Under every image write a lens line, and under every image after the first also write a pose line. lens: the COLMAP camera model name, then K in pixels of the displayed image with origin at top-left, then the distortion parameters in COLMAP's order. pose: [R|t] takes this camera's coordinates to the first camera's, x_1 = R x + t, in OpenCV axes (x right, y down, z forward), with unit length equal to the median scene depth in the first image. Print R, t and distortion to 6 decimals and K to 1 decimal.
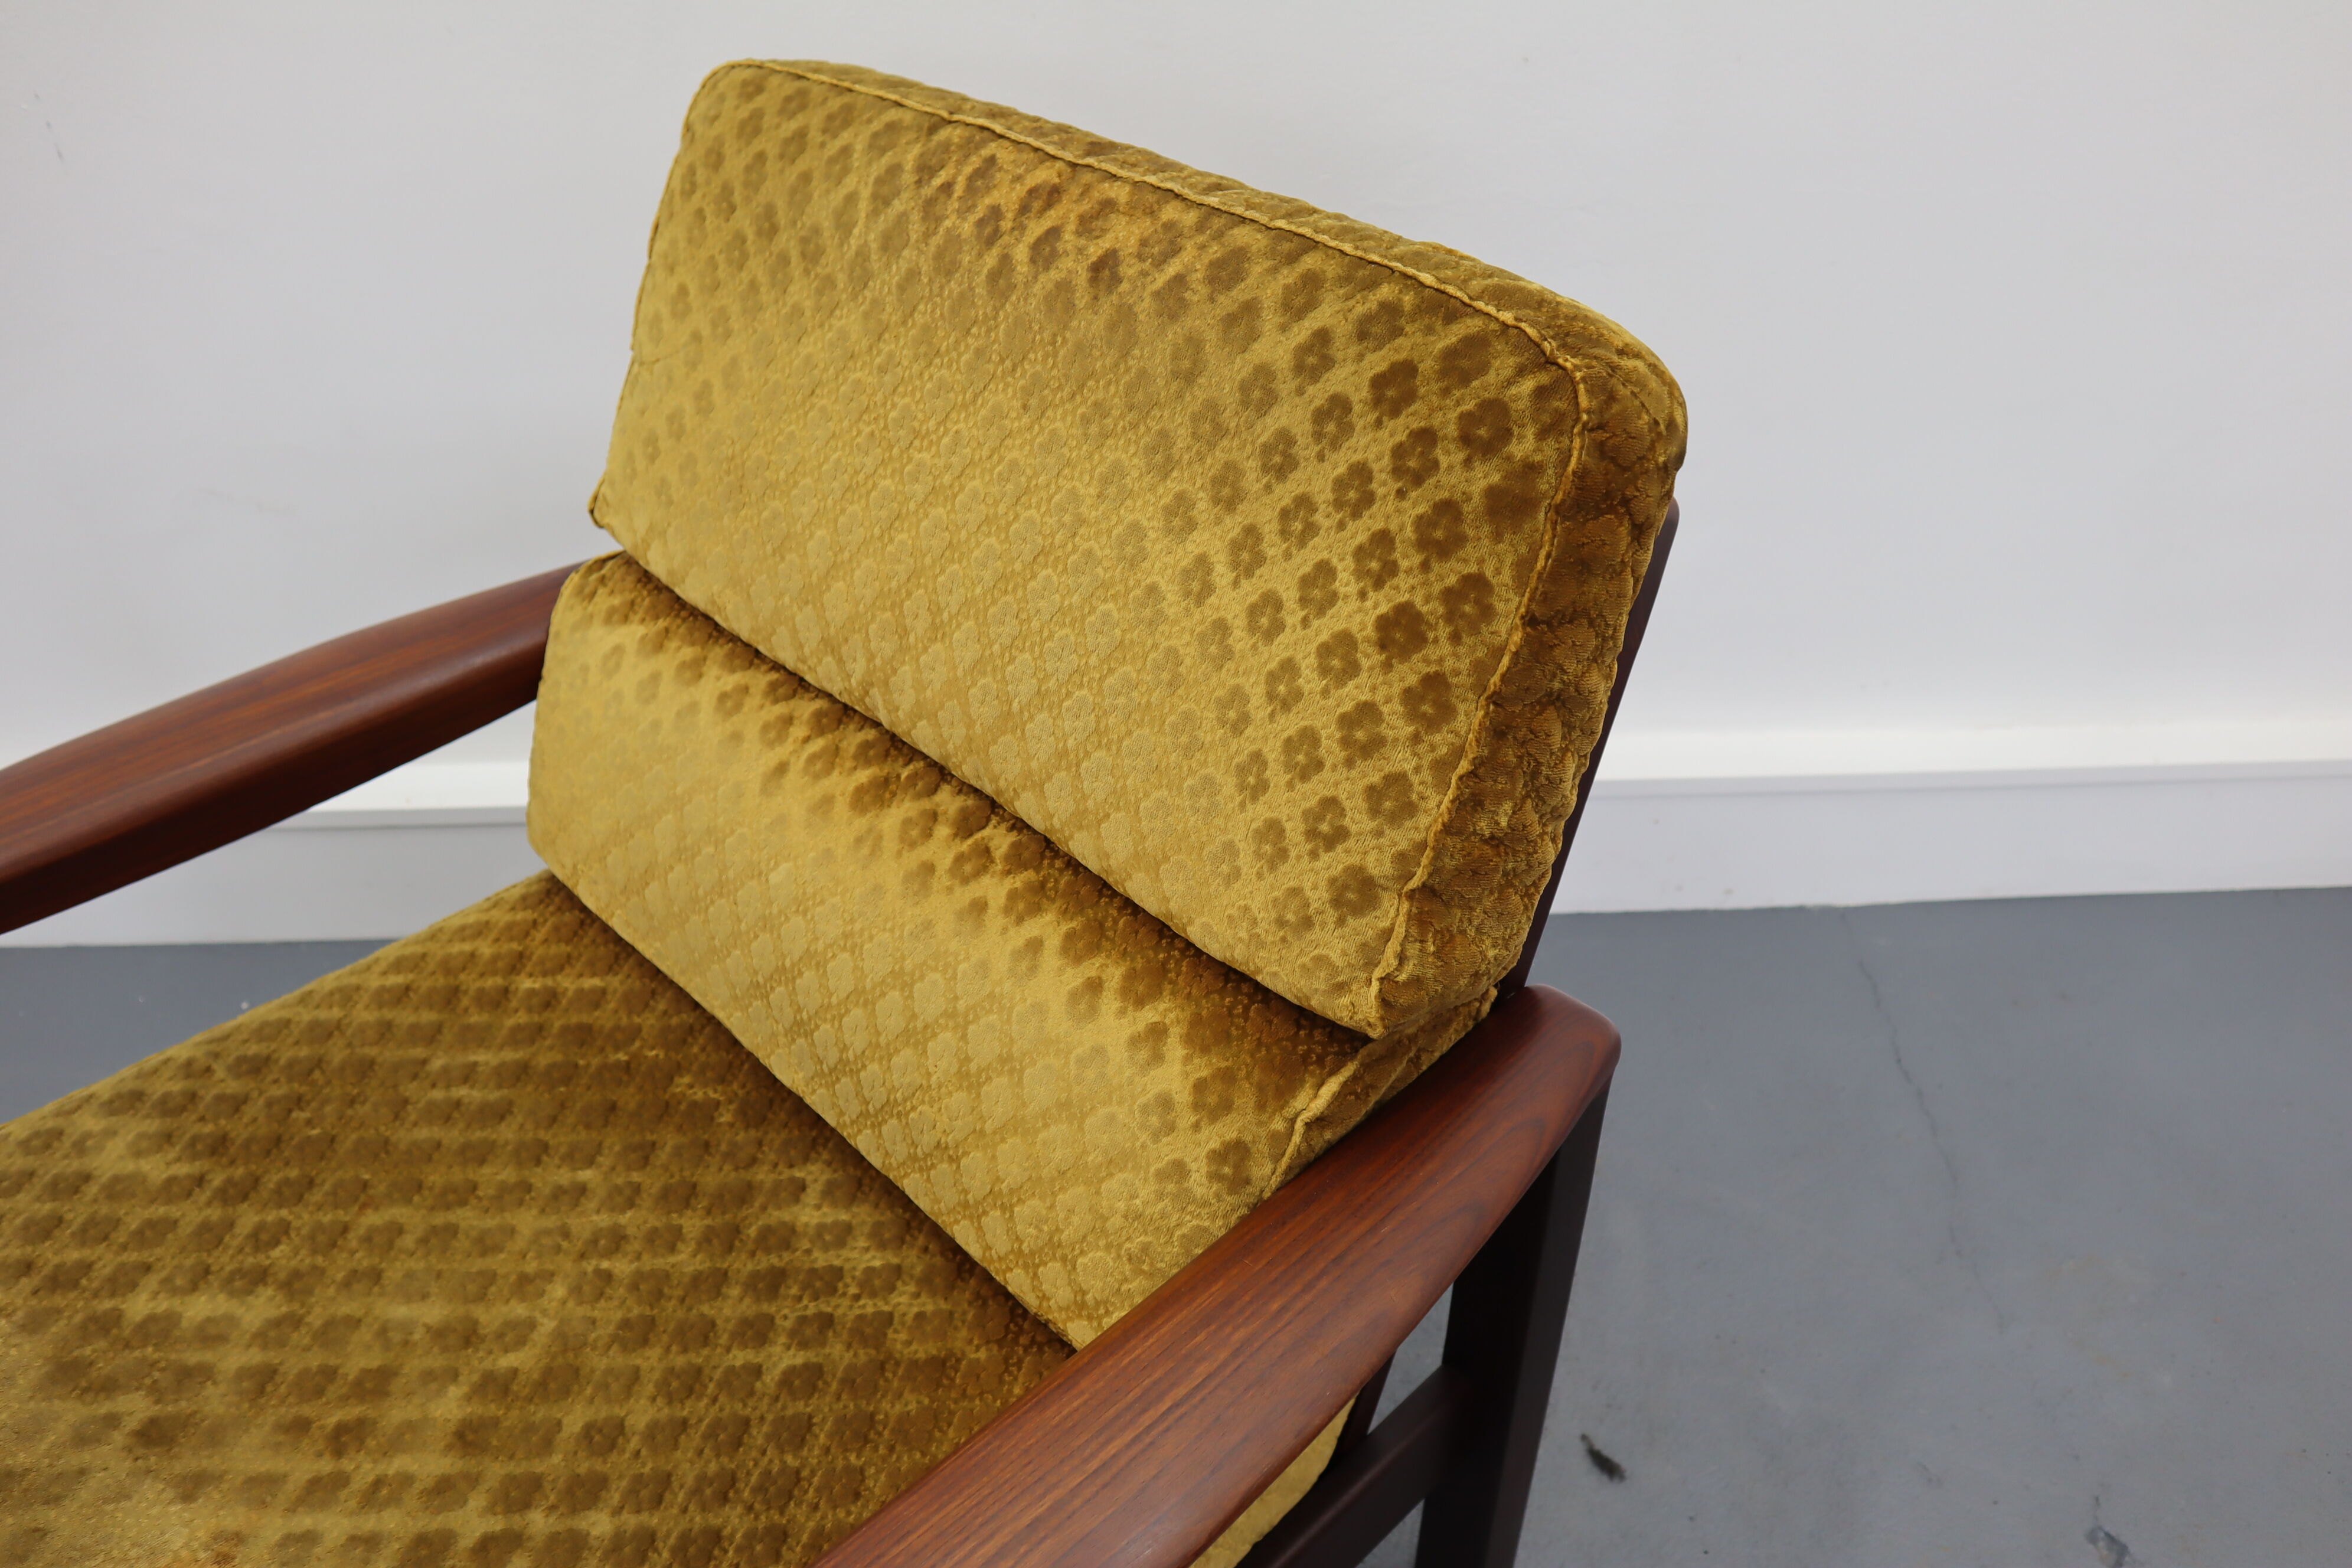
lens RADIAL K [[1761.5, 0, 1176.0], [0, 1761.5, 784.0], [0, 0, 1]] dist [-0.060237, 0.049665]
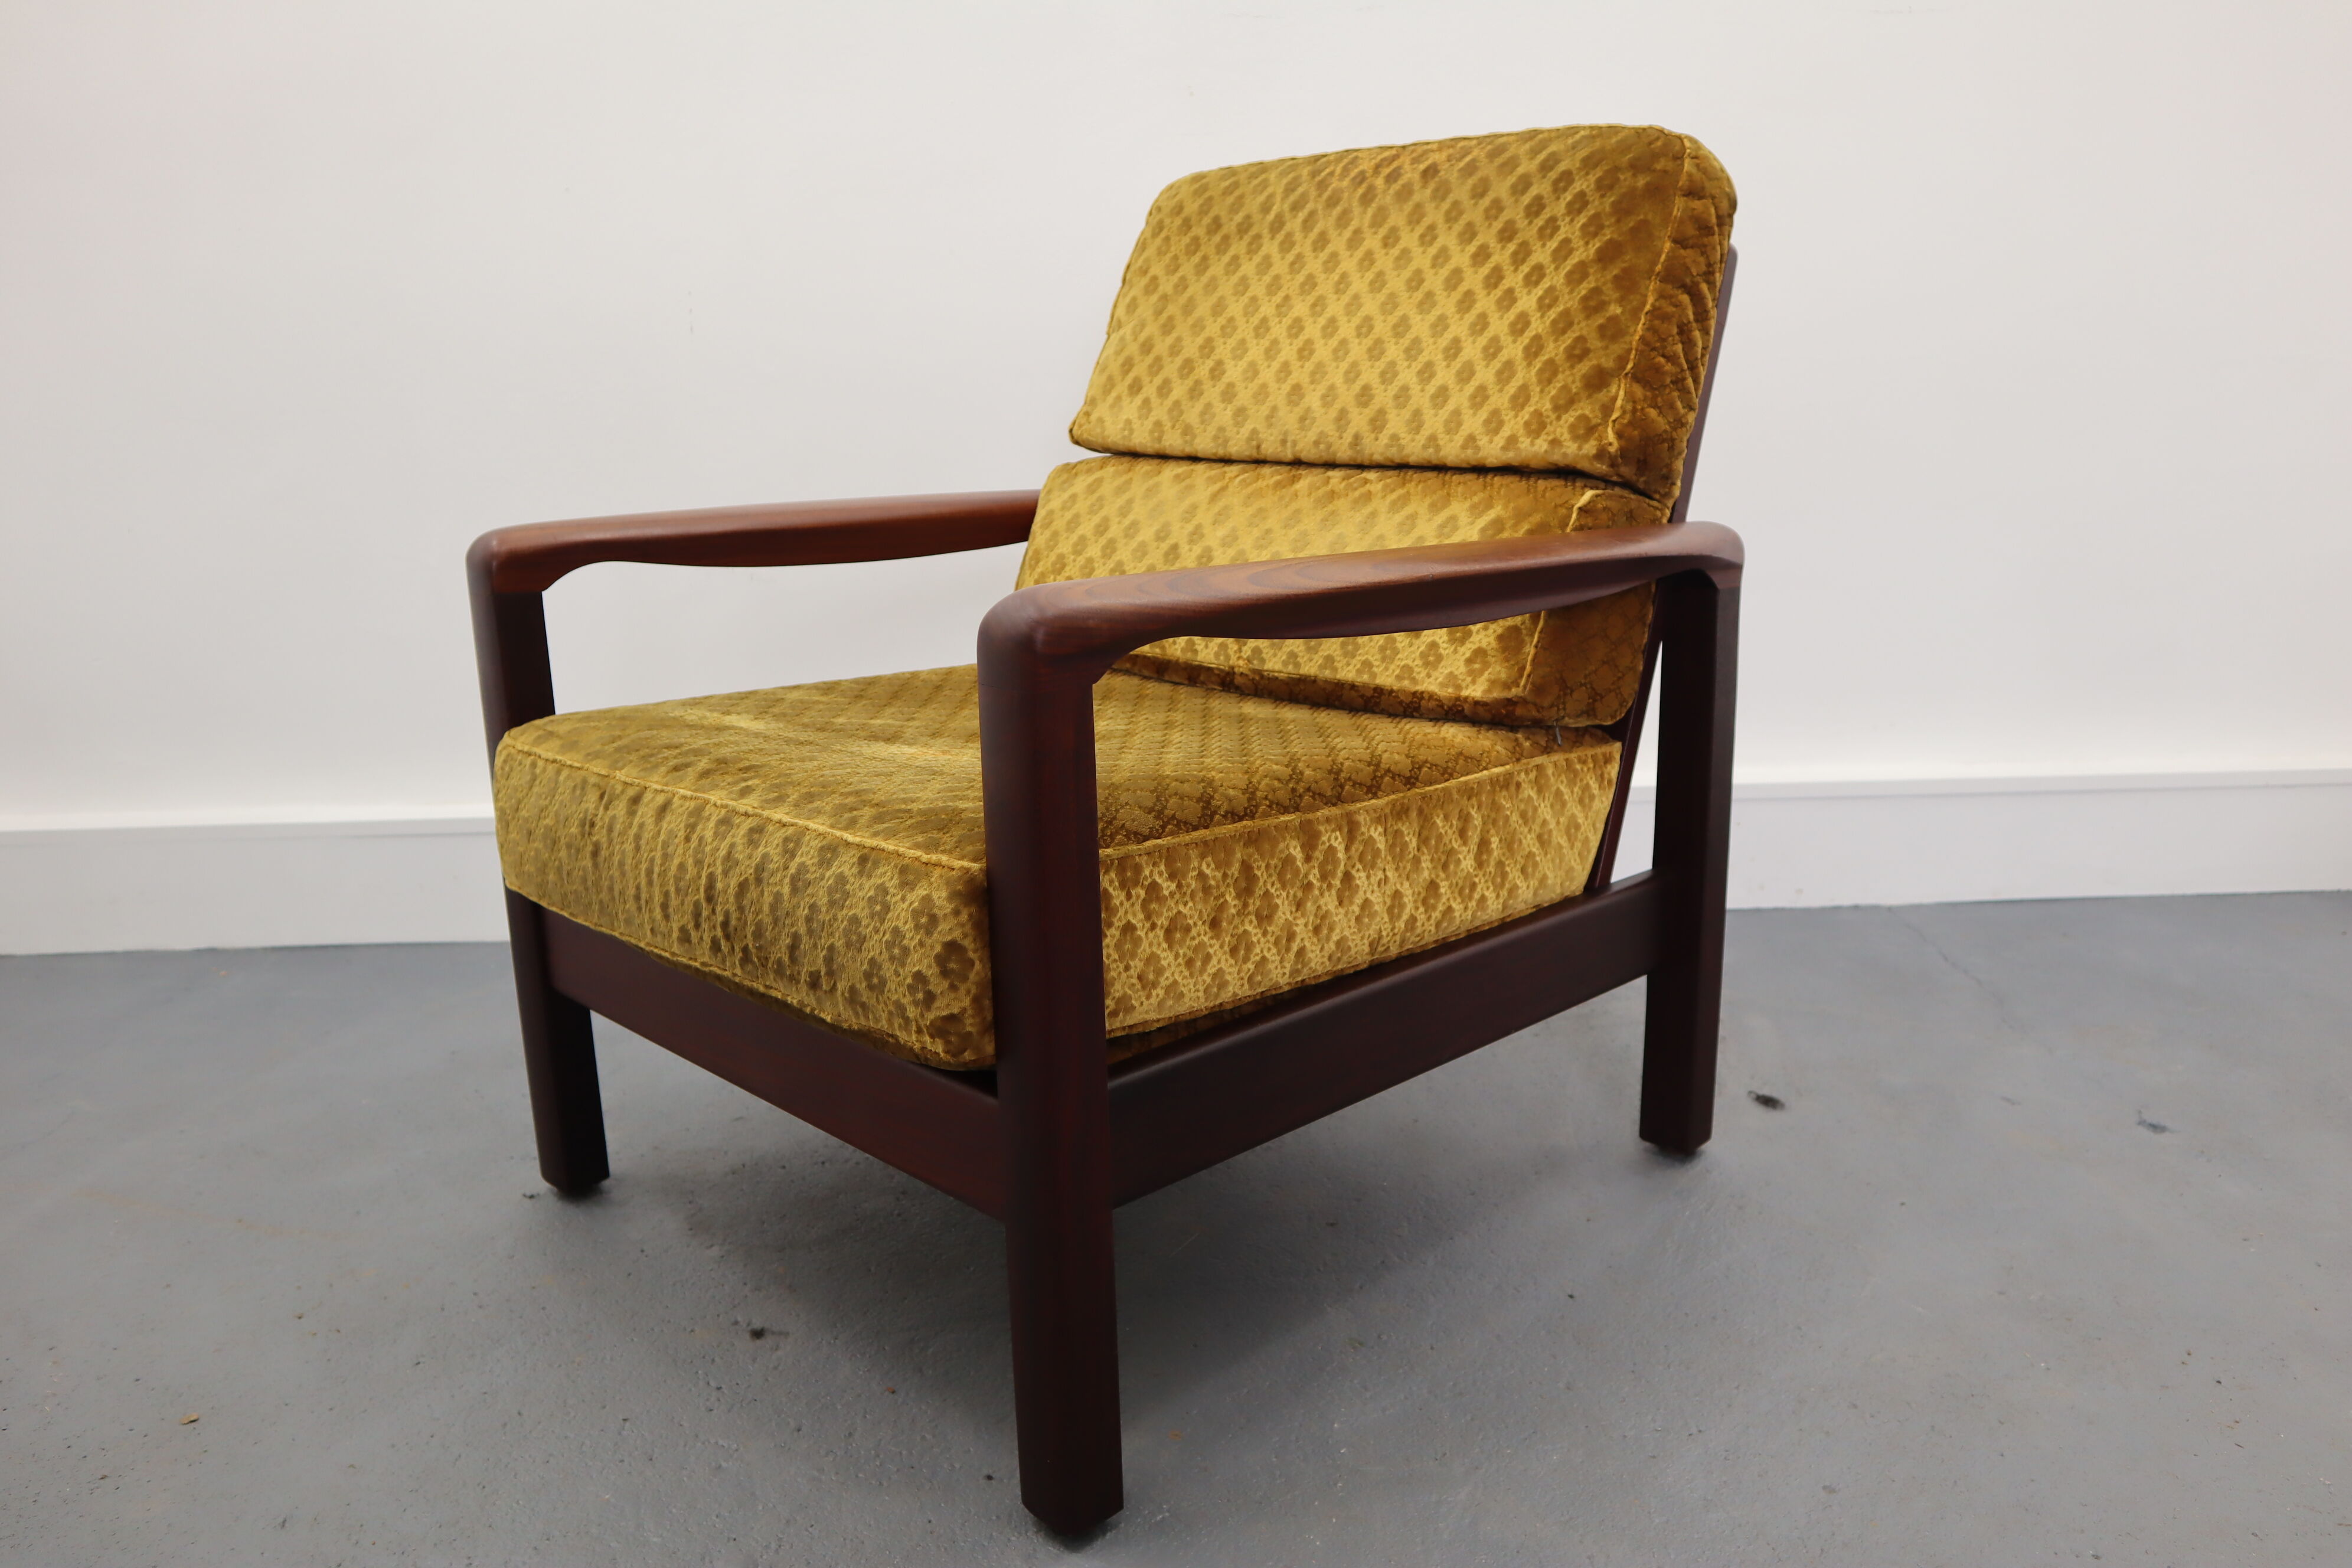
lens RADIAL K [[1761.5, 0, 1176.0], [0, 1761.5, 784.0], [0, 0, 1]] dist [-0.060237, 0.049665]
pose [[0.999982, -0.005642, -0.002169, -0.357126], [0.004310, 0.917173, -0.398466, 1.231763], [0.004237, 0.398450, 0.917180, -0.582882]]
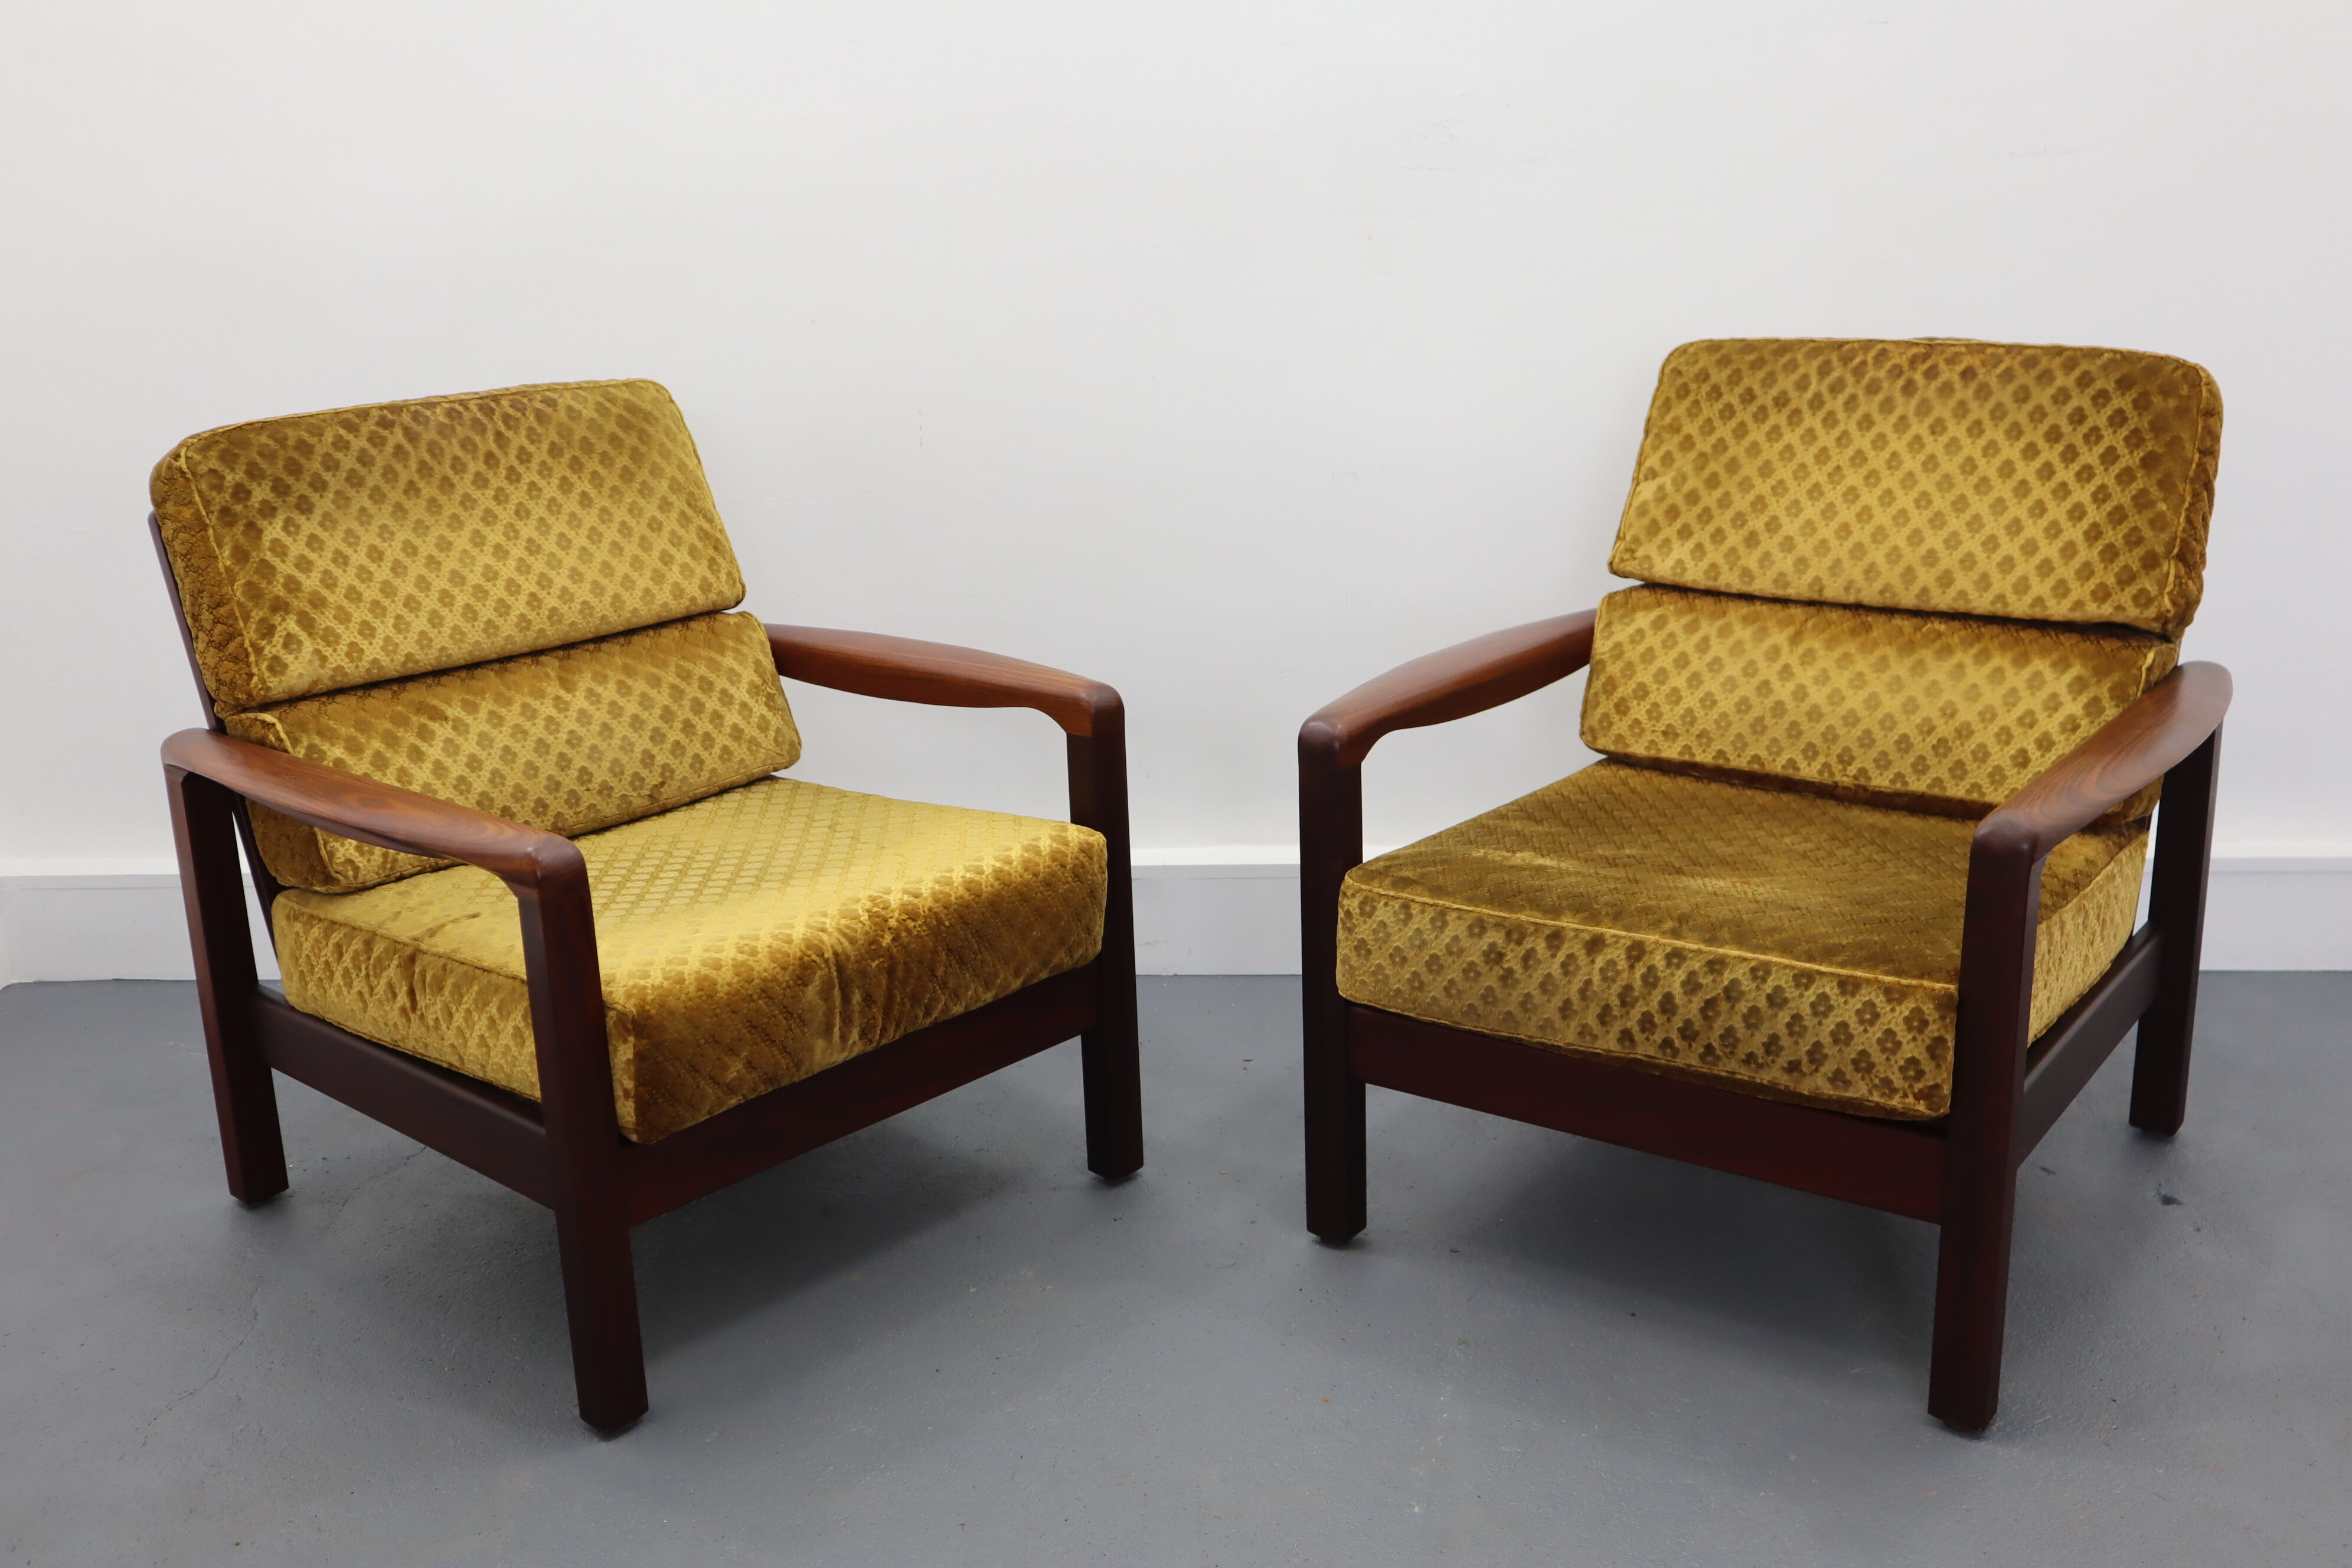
lens RADIAL K [[2185.8, 0, 1213.6], [0, 2185.8, 829.2], [0, 0, 1]] dist [-0.005298, 0.019886]
pose [[0.983570, -0.078725, 0.162457, -1.810094], [0.128449, 0.937515, -0.323369, 1.295447], [-0.126849, 0.338923, 0.932223, -1.688221]]
